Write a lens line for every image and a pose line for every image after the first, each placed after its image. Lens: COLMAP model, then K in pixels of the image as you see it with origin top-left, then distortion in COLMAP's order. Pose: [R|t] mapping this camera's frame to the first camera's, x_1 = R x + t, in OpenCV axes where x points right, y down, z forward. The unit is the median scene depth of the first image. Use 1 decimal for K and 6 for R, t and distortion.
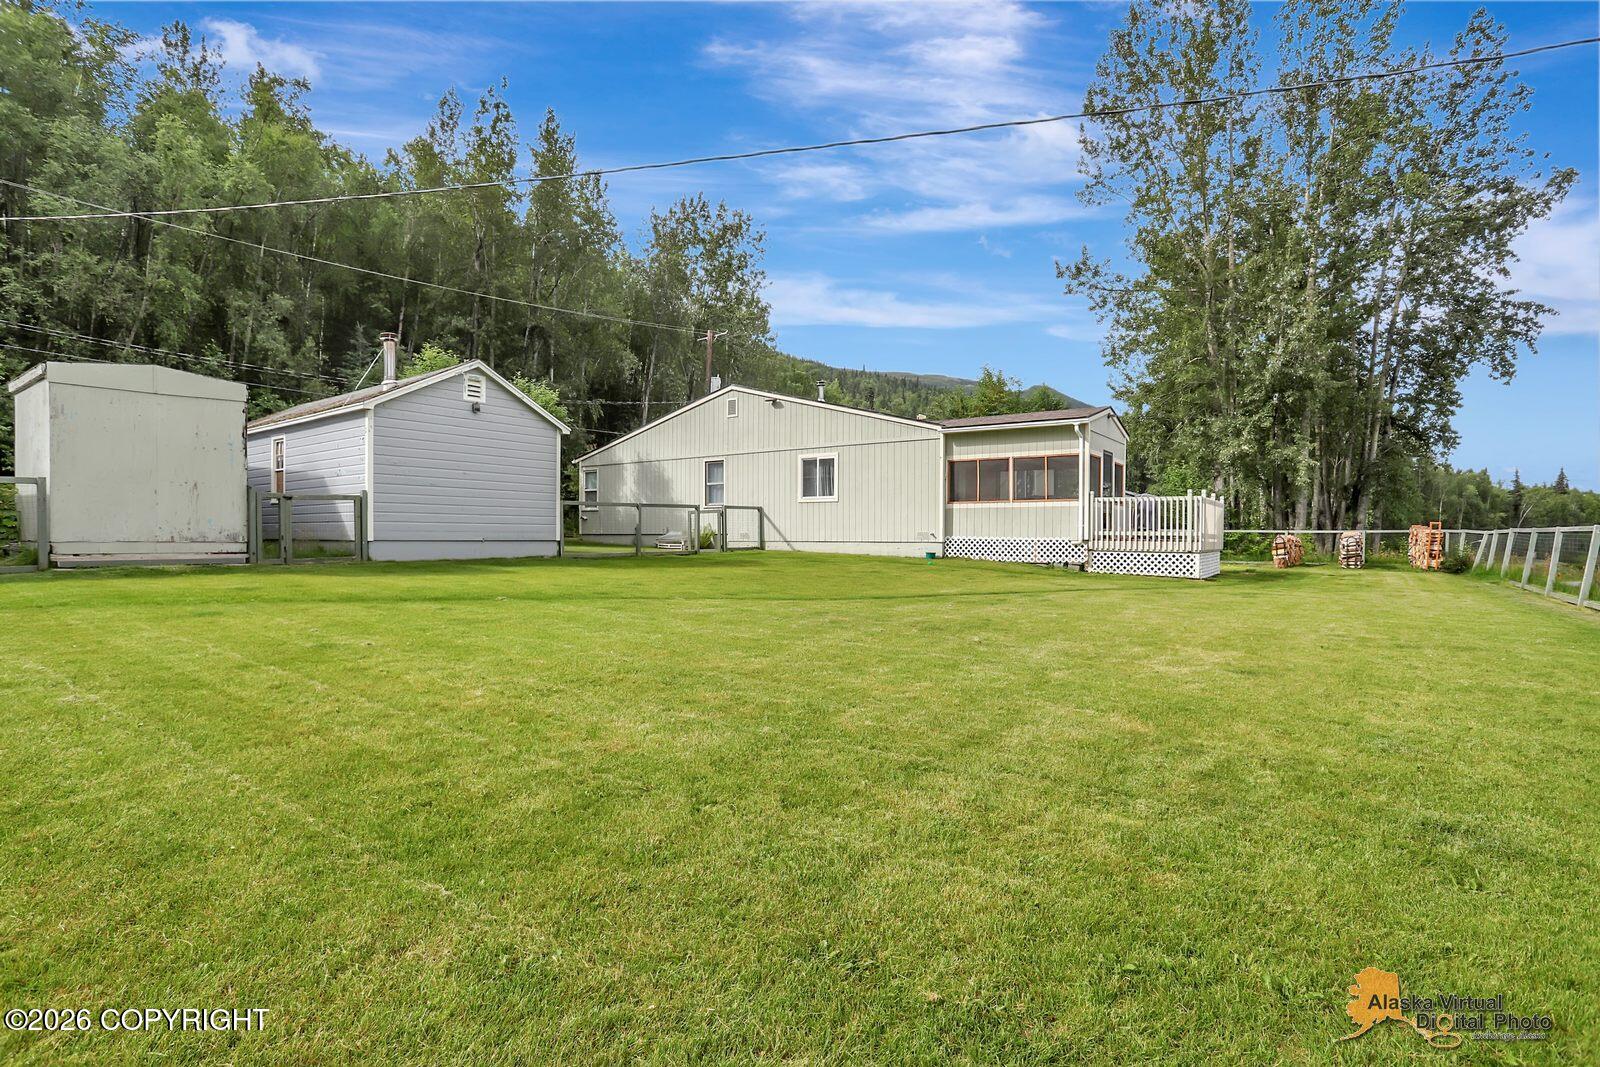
lens RADIAL K [[791.9, 0, 800.0], [0, 791.9, 533.5], [0, 0, 1]] dist [-0.084738, 0.034518]
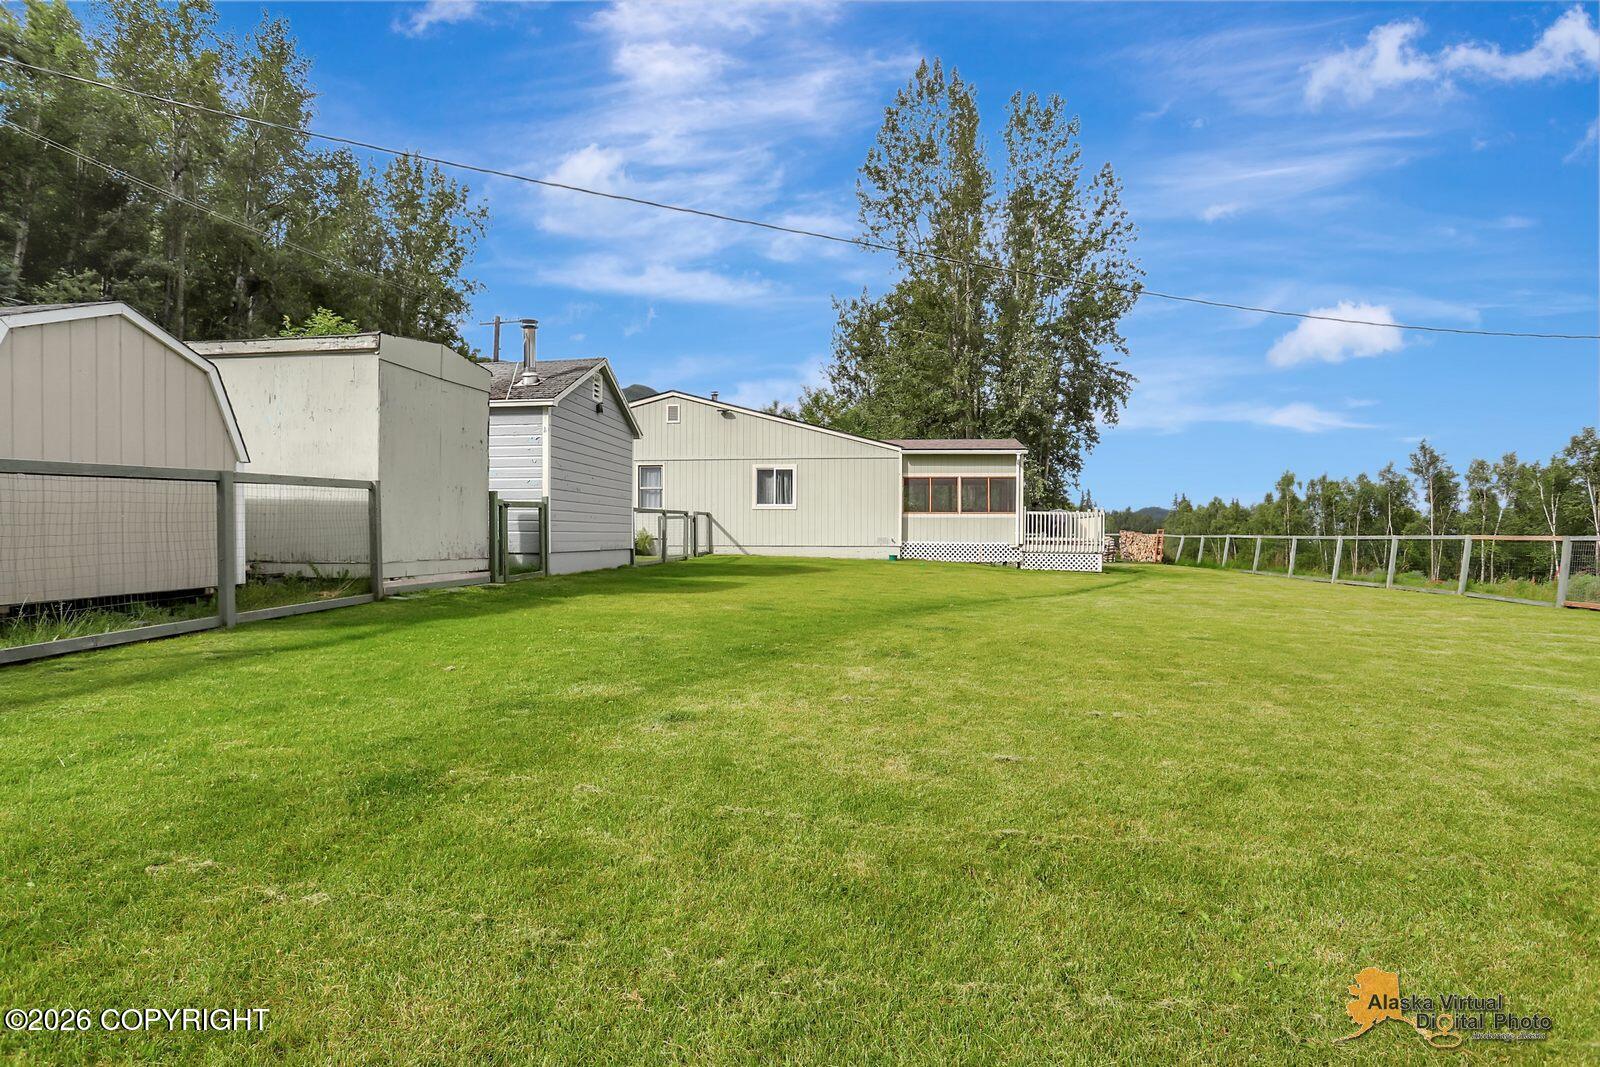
lens RADIAL K [[791.9, 0, 800.0], [0, 791.9, 533.5], [0, 0, 1]] dist [-0.084738, 0.034518]
pose [[0.868202, -0.000192, 0.496211, -0.534908], [-0.001841, 0.999992, 0.003608, -0.011932], [-0.496208, -0.004046, 0.868194, 0.051160]]
